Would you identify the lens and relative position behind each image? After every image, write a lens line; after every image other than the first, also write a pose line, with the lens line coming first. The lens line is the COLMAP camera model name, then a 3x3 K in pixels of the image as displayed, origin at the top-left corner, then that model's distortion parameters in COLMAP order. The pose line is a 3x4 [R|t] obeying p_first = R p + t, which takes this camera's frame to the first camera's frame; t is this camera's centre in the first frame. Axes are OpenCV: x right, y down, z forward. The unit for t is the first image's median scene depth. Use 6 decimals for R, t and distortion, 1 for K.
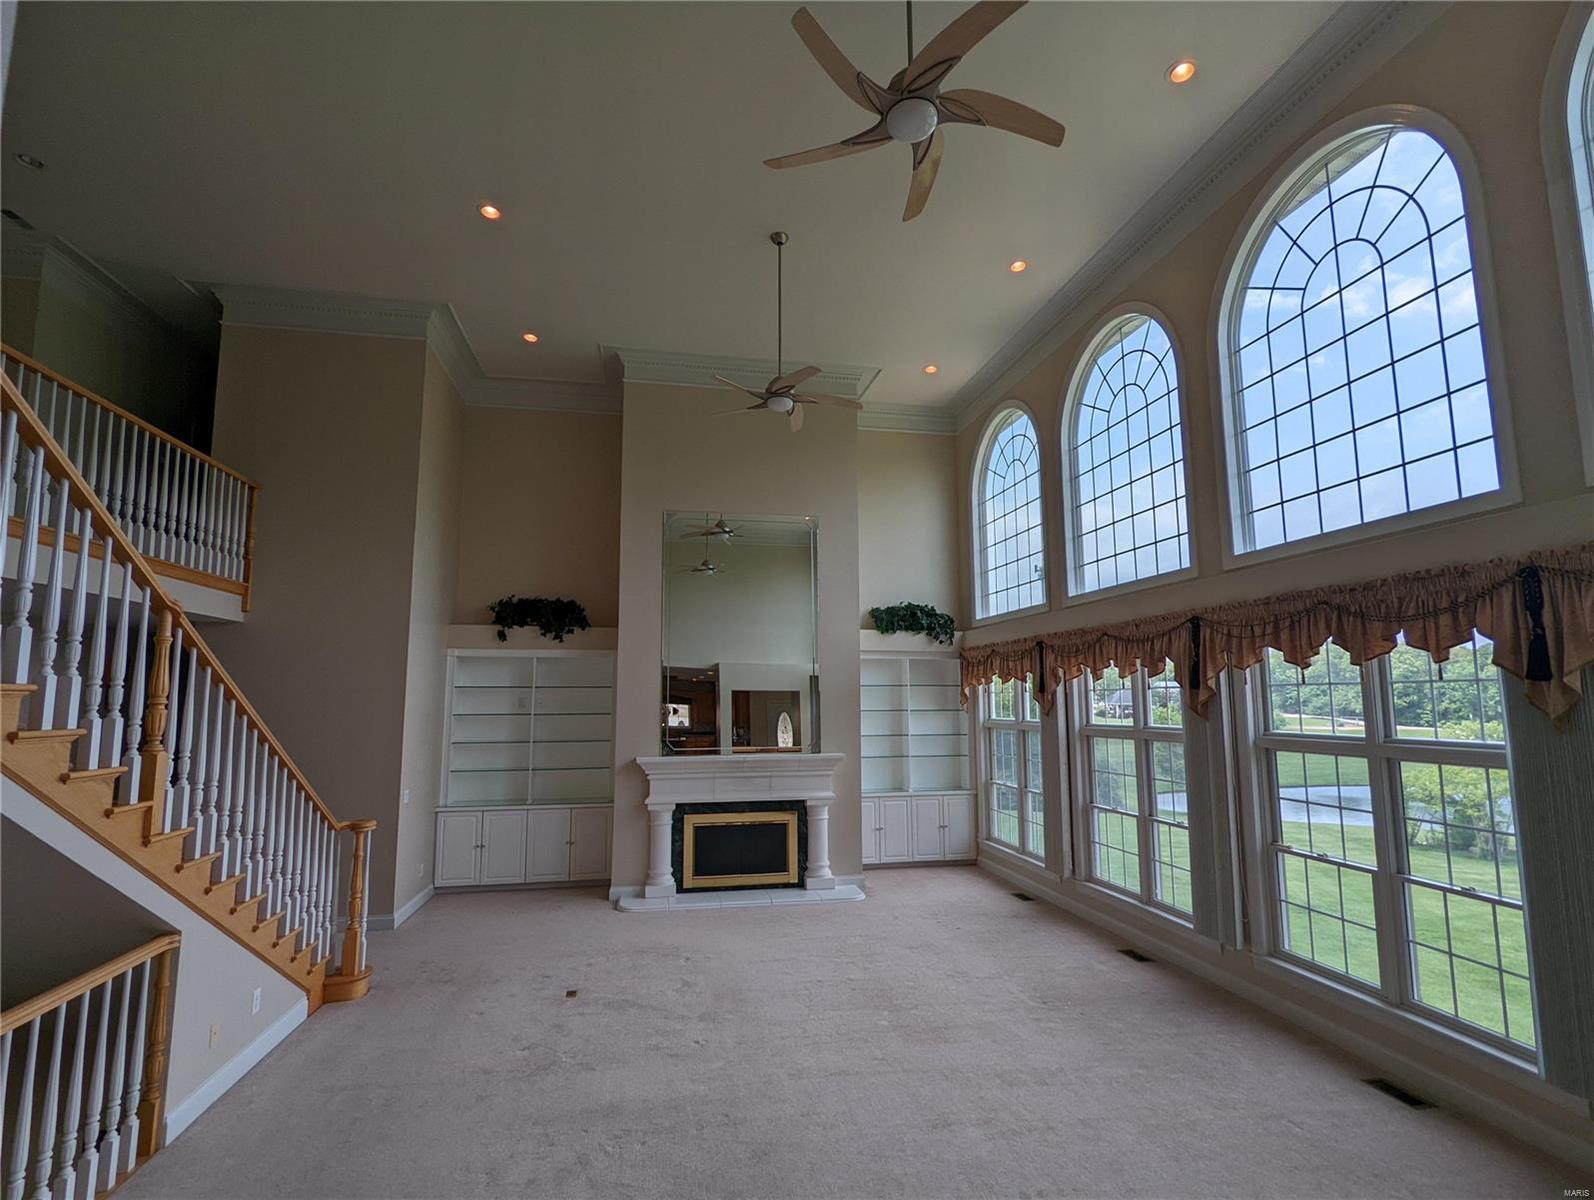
lens RADIAL K [[762.5, 0, 803.0], [0, 762.5, 609.3], [0, 0, 1]] dist [-0.000558, -0.001797]
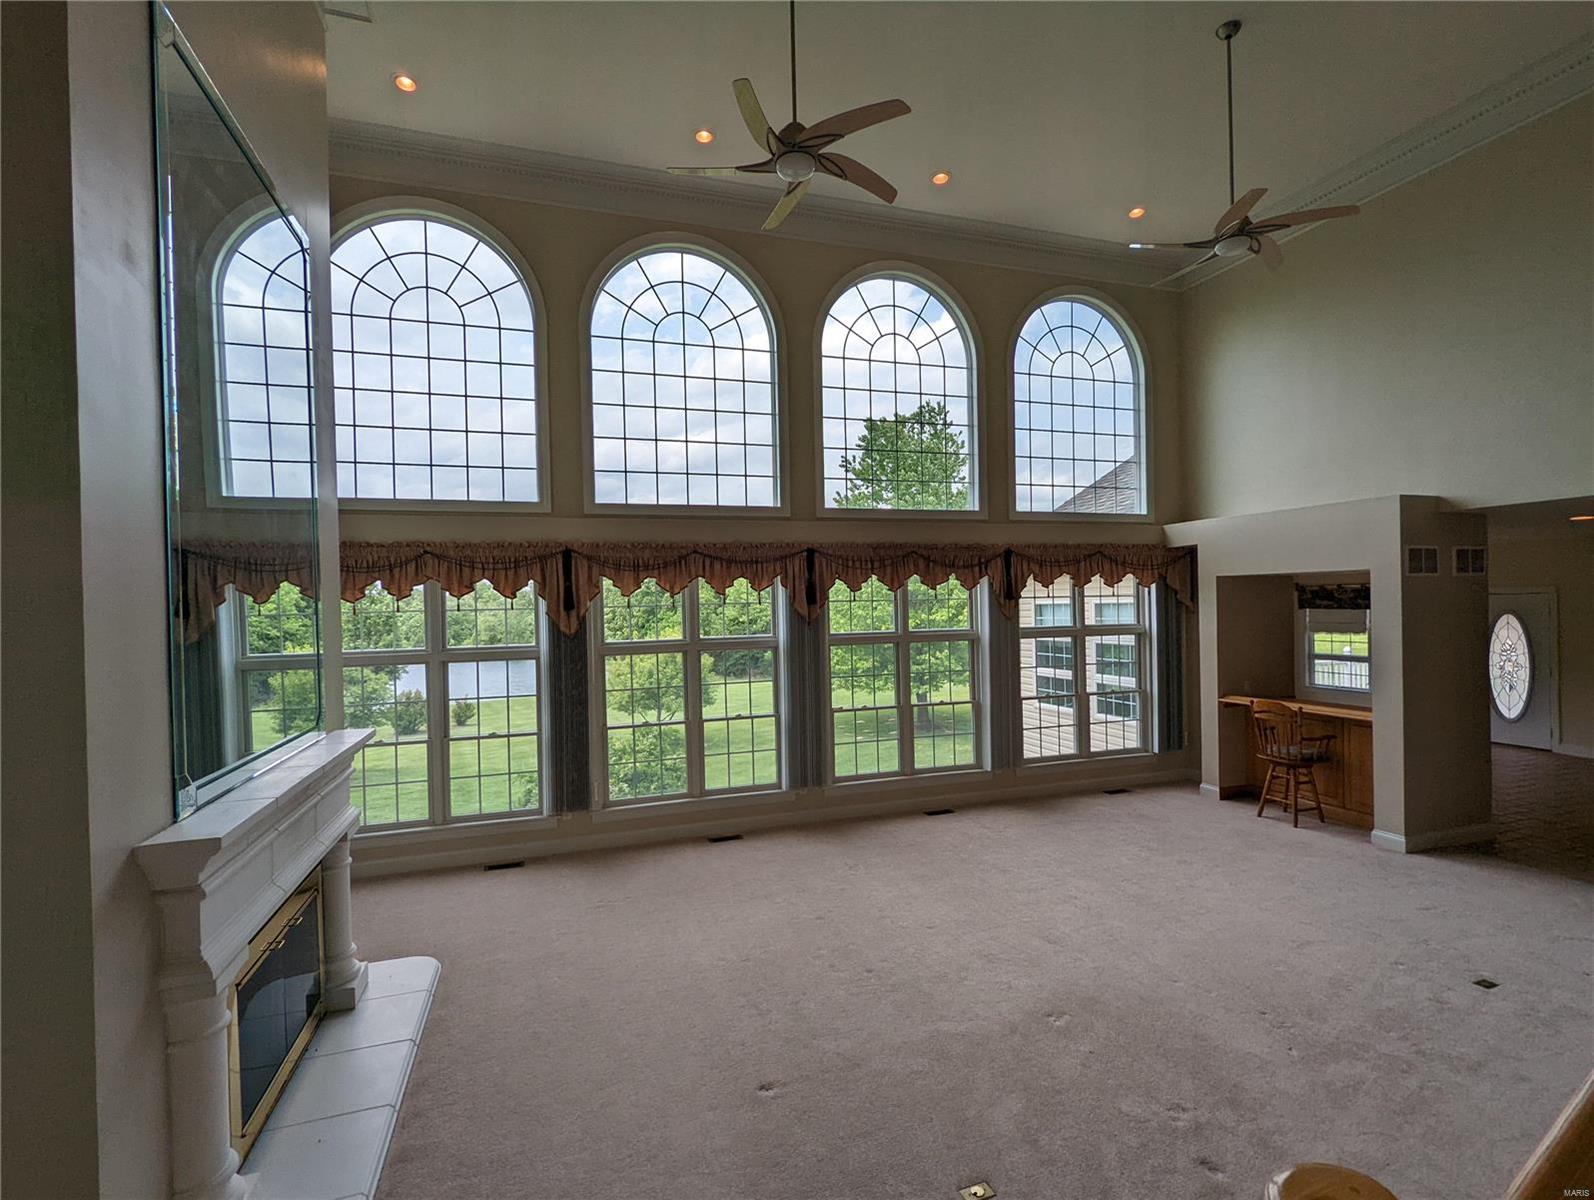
lens RADIAL K [[762.5, 0, 809.4], [0, 762.5, 609.8], [0, 0, 1]] dist [-0.000558, -0.001797]
pose [[-0.133590, 0.006384, 0.991016, -0.676395], [-0.093117, 0.995475, -0.018965, 0.120718], [-0.986652, -0.094814, -0.132391, 1.017353]]
